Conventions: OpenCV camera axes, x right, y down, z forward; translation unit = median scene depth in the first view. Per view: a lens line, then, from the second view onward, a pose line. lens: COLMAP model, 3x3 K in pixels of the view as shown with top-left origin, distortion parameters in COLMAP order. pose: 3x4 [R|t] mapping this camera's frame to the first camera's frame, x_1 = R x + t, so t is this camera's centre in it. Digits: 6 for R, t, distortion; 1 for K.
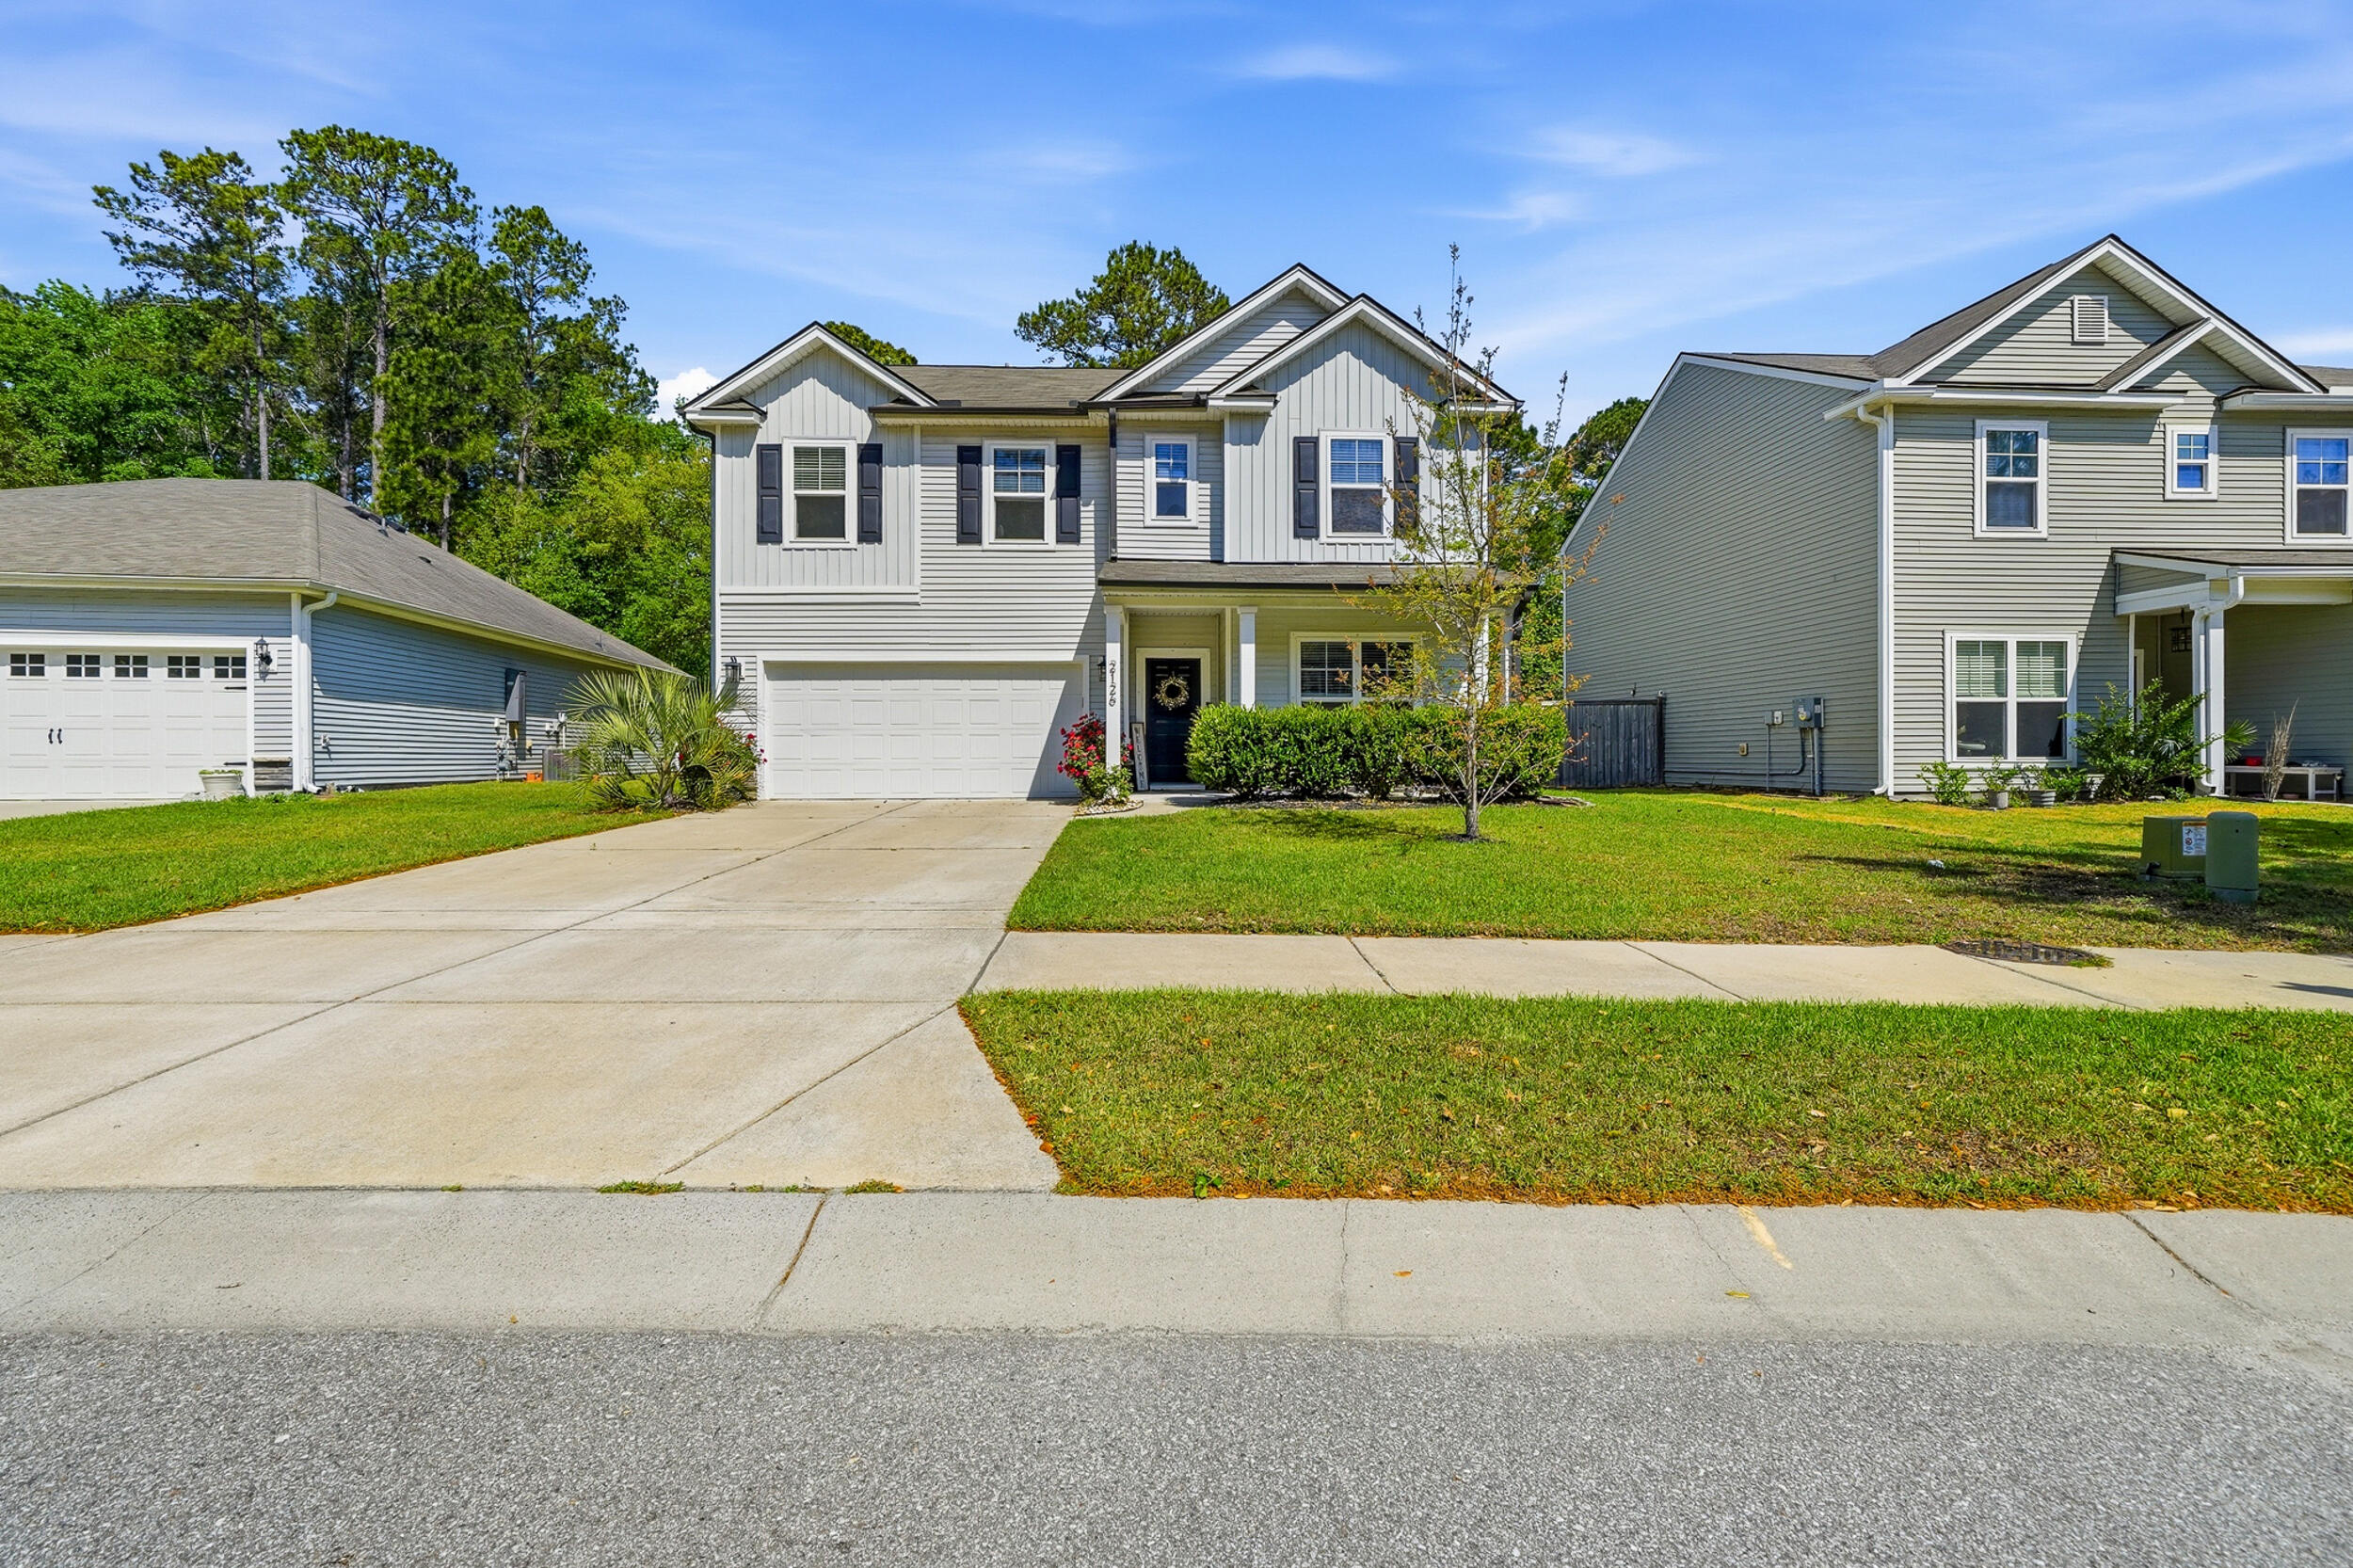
lens RADIAL K [[948.8, 0, 1171.0], [0, 948.8, 753.1], [0, 0, 1]] dist [-0.007146, 0.000383]
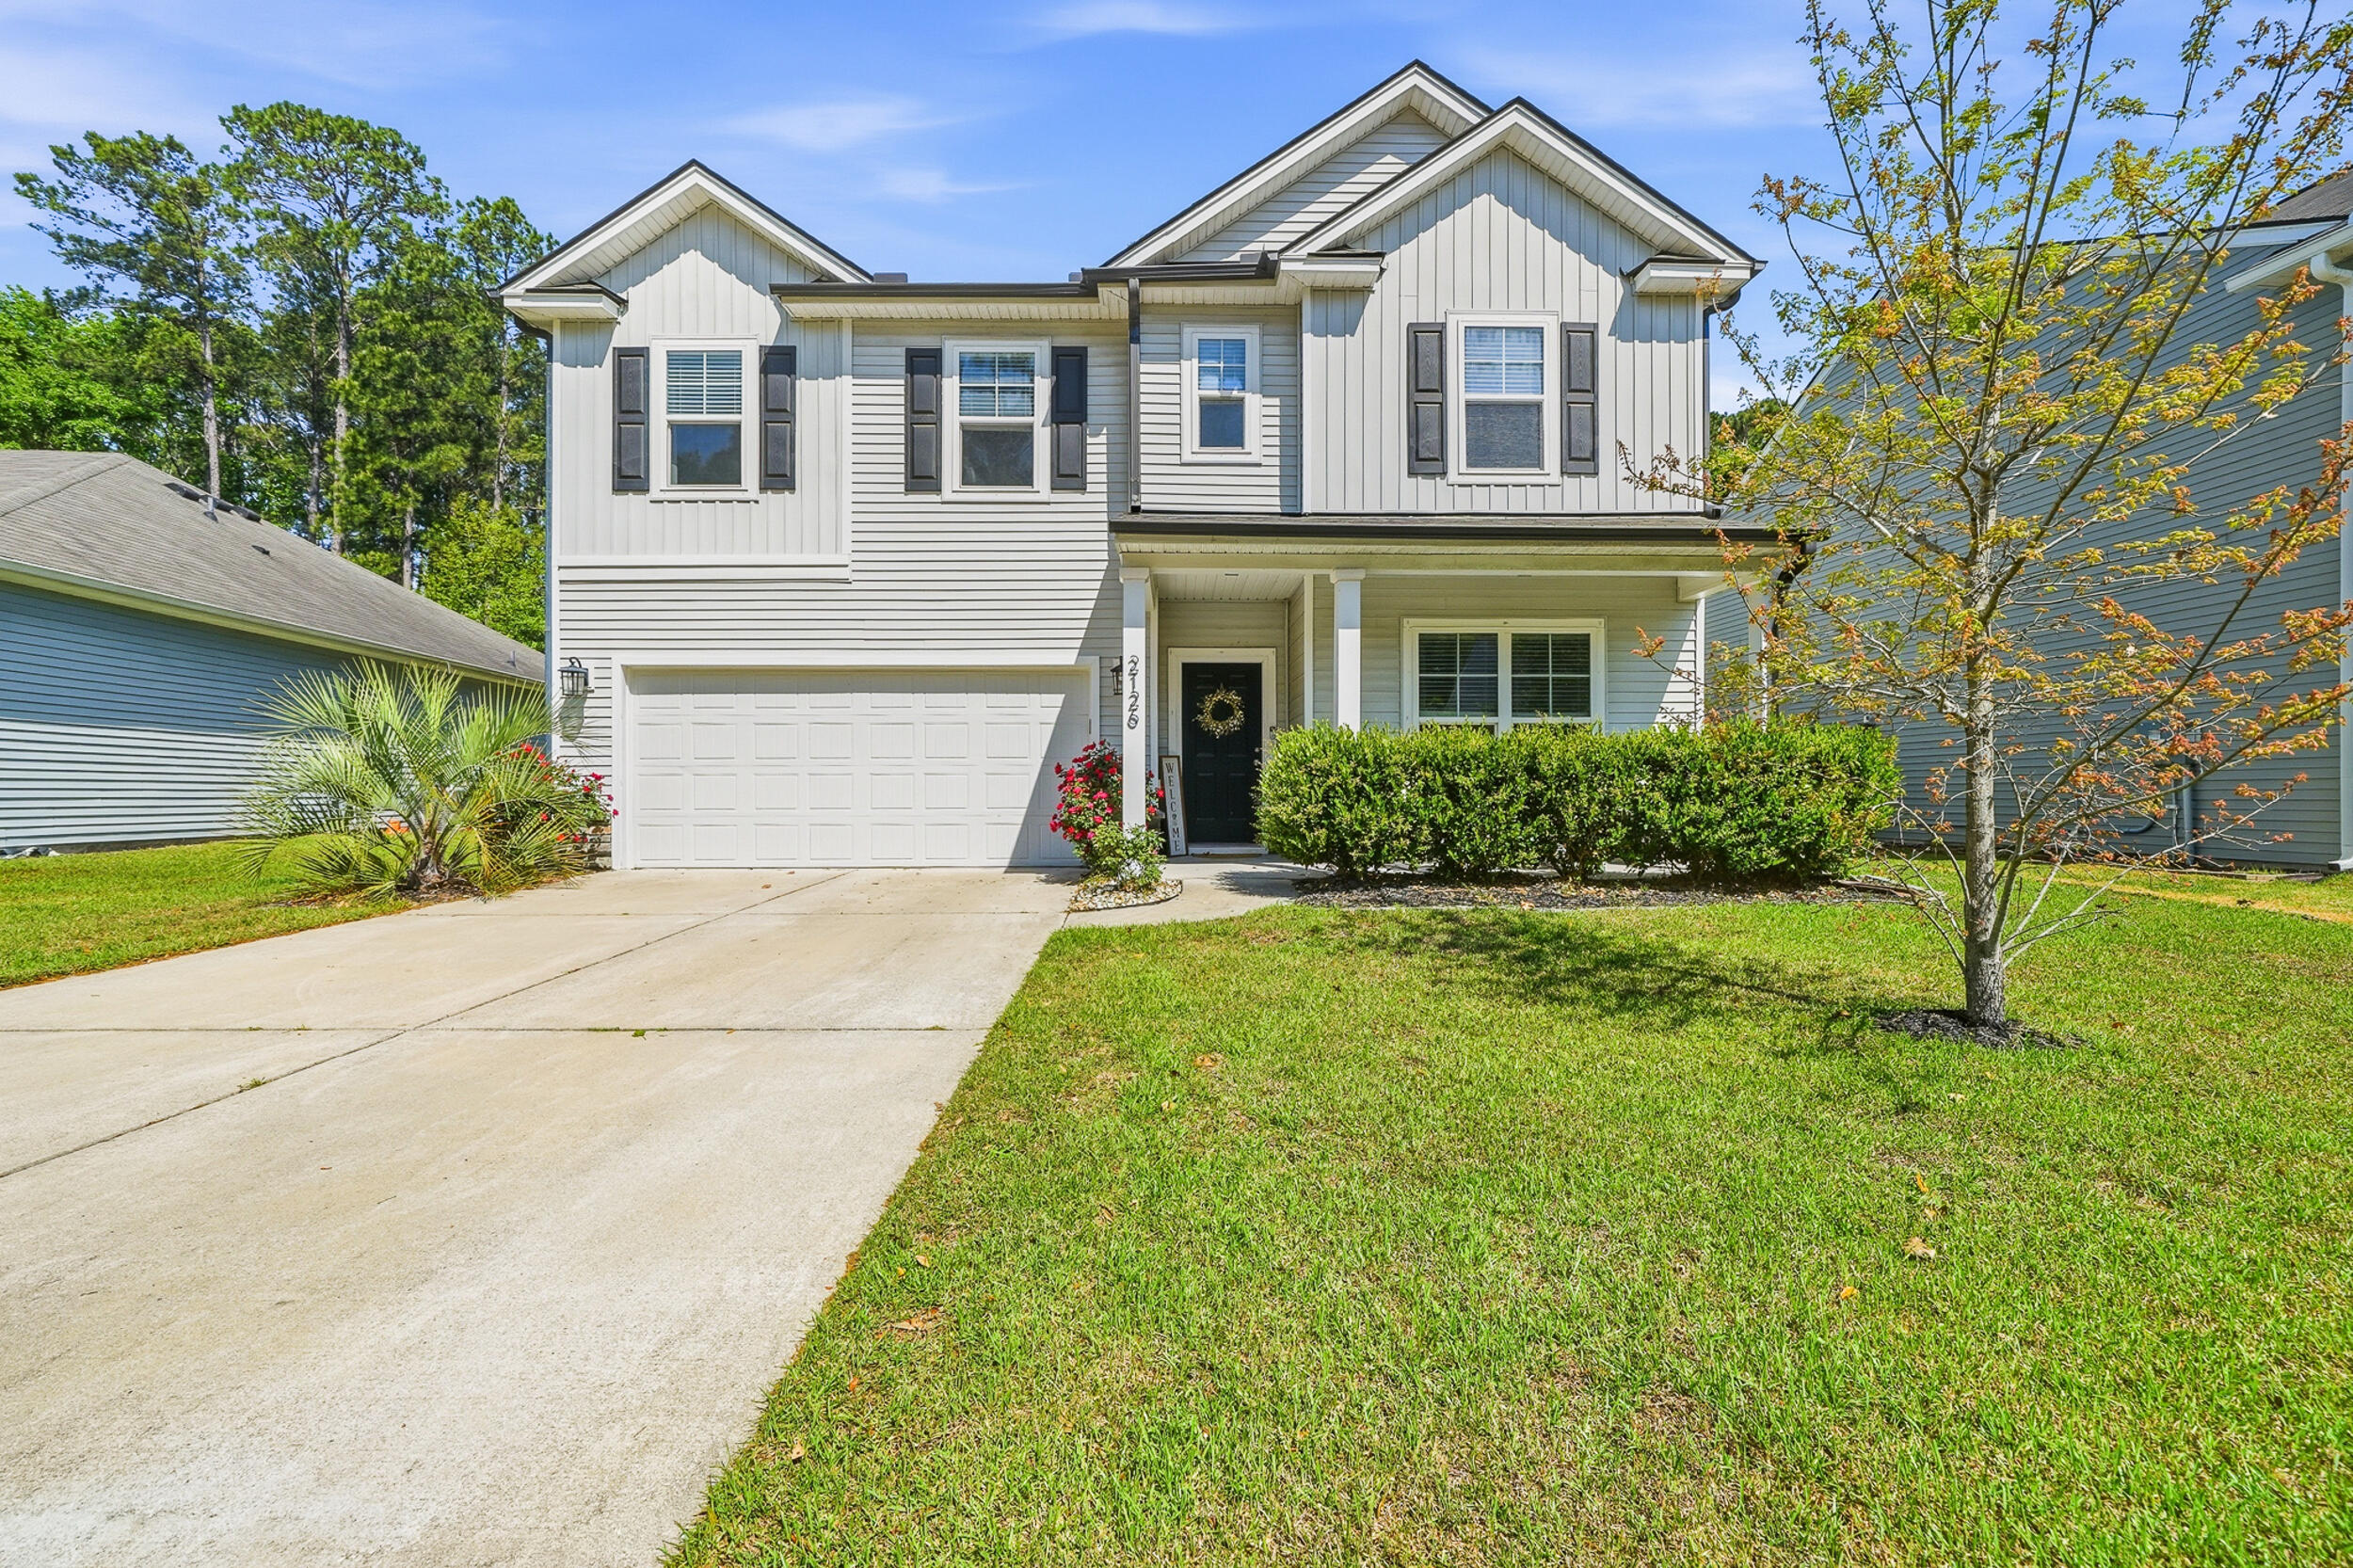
lens RADIAL K [[945.3, 0, 1170.3], [0, 945.3, 788.4], [0, 0, 1]] dist [-0.003856, -0.000135]
pose [[0.999648, 0.001238, -0.026515, -0.018196], [-0.001302, 0.999996, -0.002393, -0.007838], [0.026512, 0.002426, 0.999646, 0.336991]]
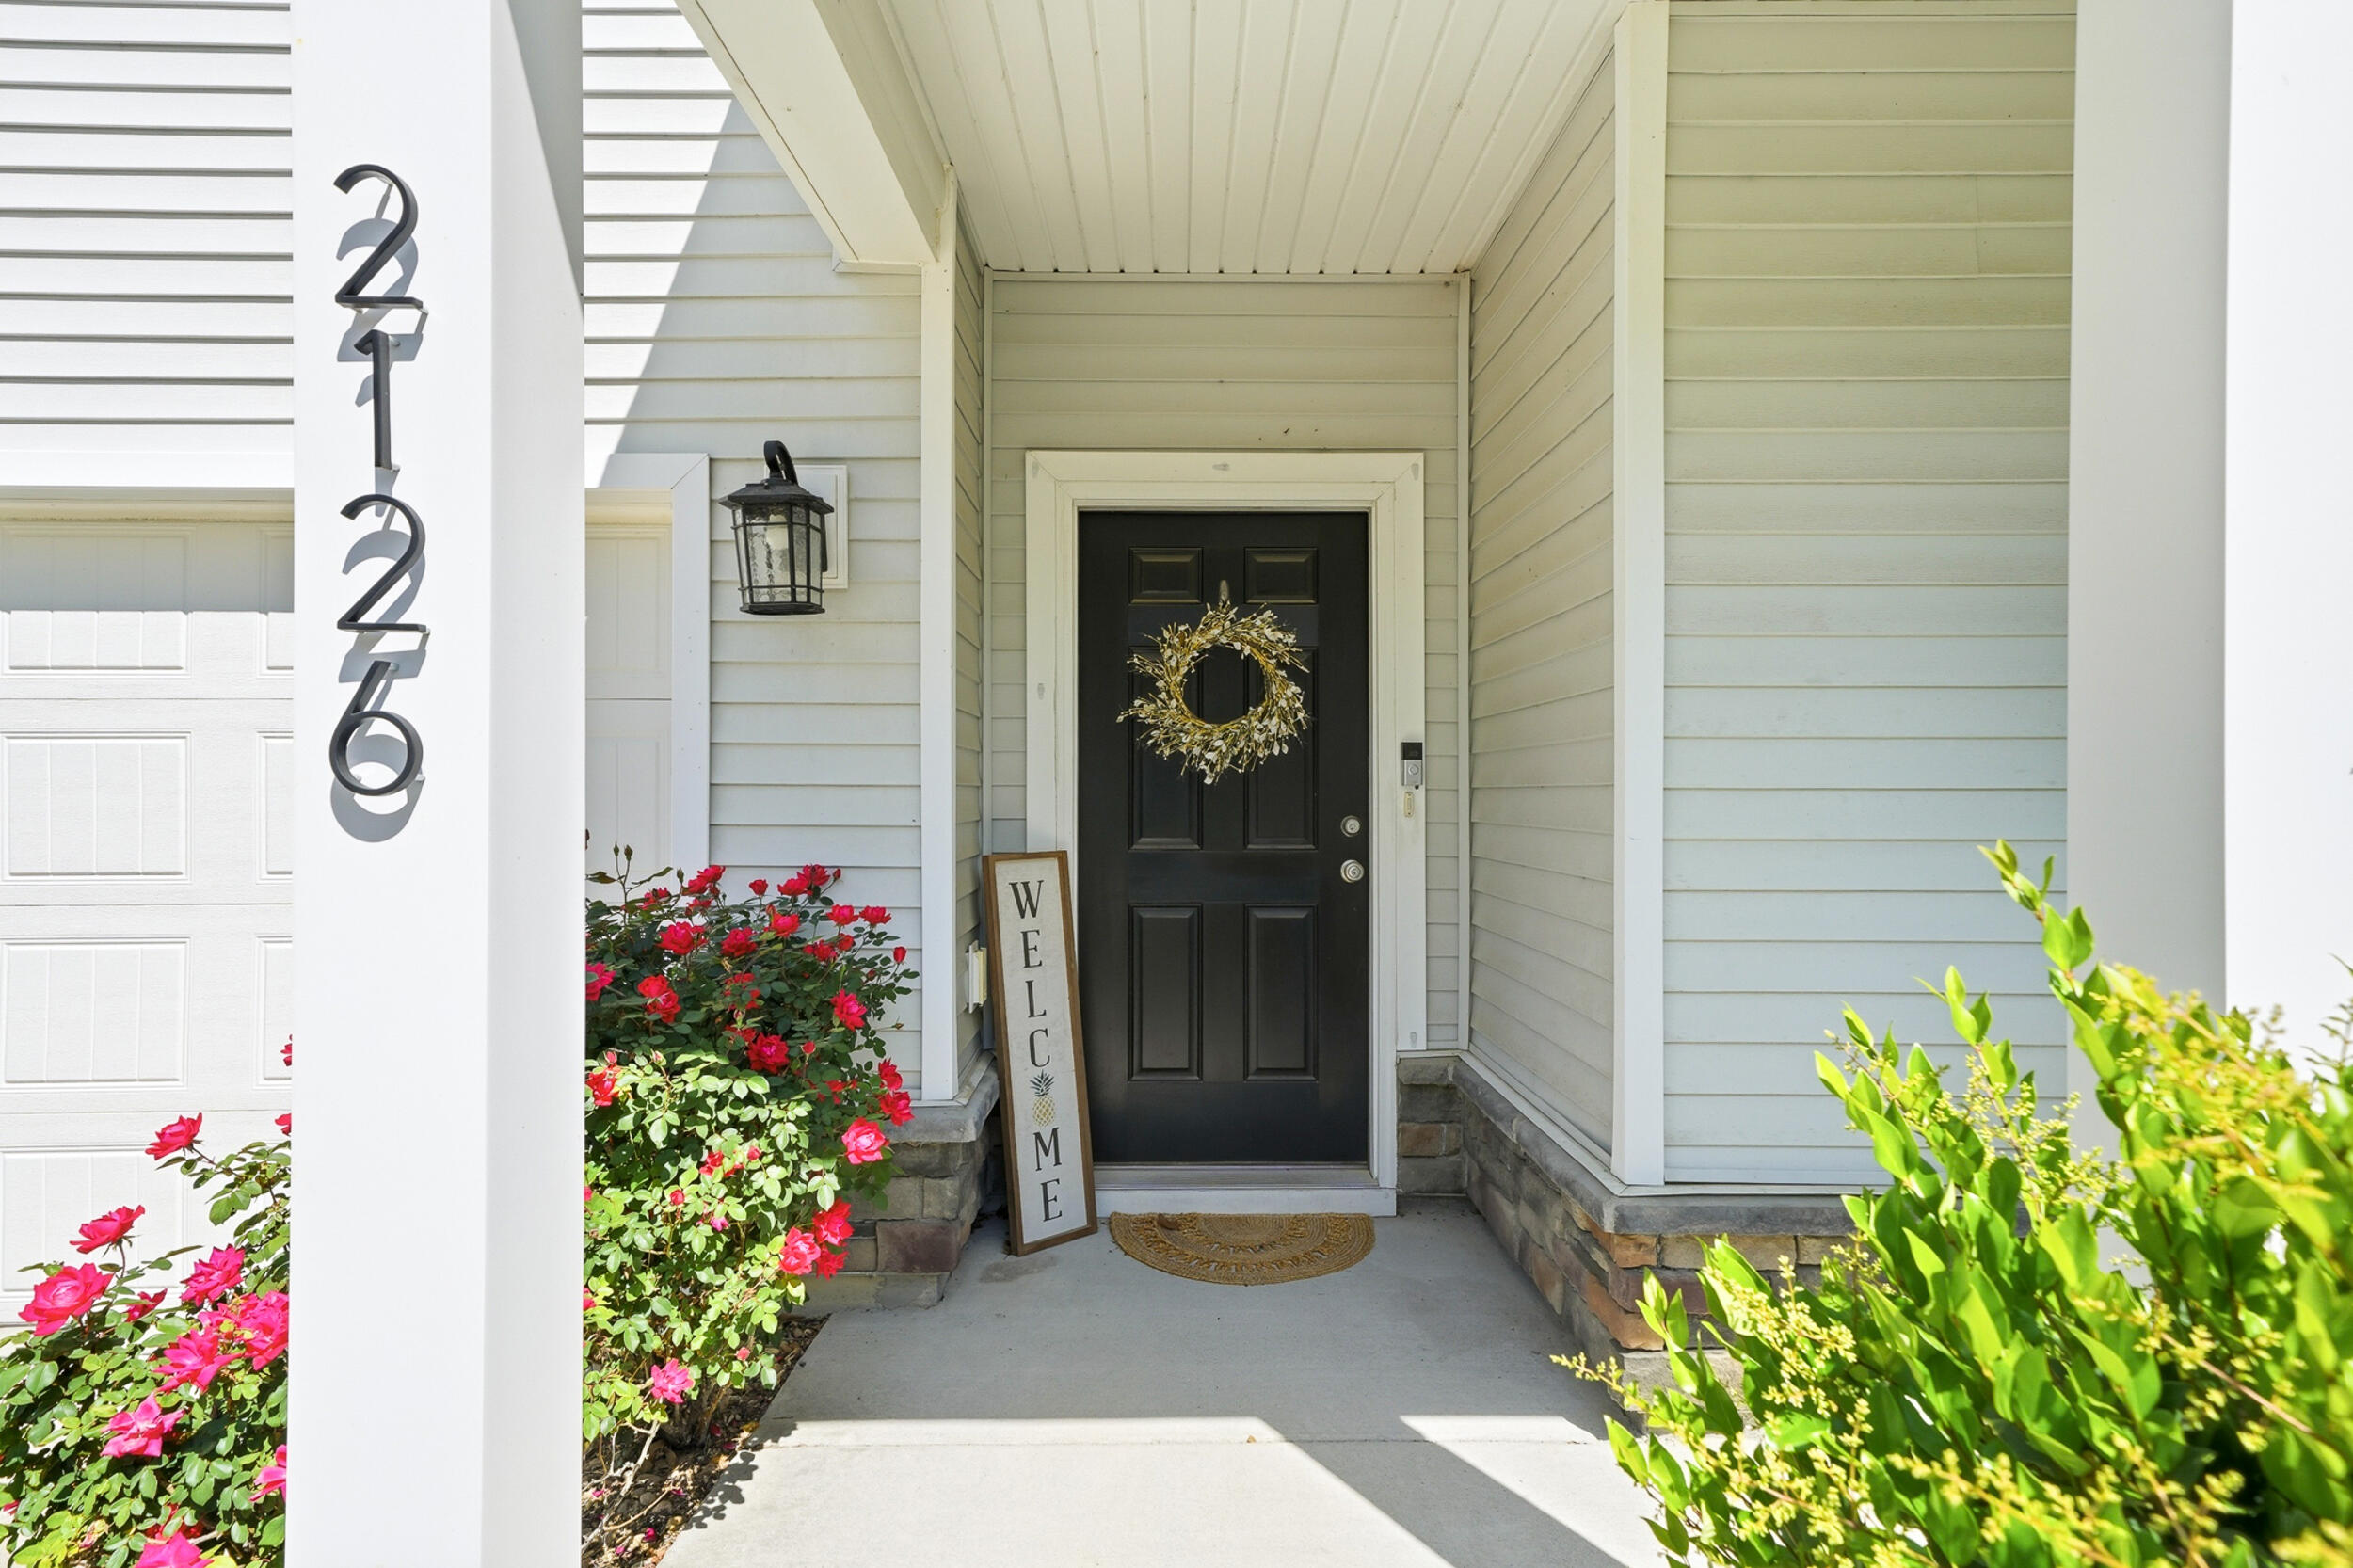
lens RADIAL K [[899.2, 0, 1172.9], [0, 899.2, 760.3], [0, 0, 1]] dist [-0.013917, -0.000049]
pose [[0.999266, 0.004058, -0.038104, -0.001343], [-0.004303, 0.999970, -0.006365, -0.052152], [0.038077, 0.006525, 0.999254, 0.878798]]
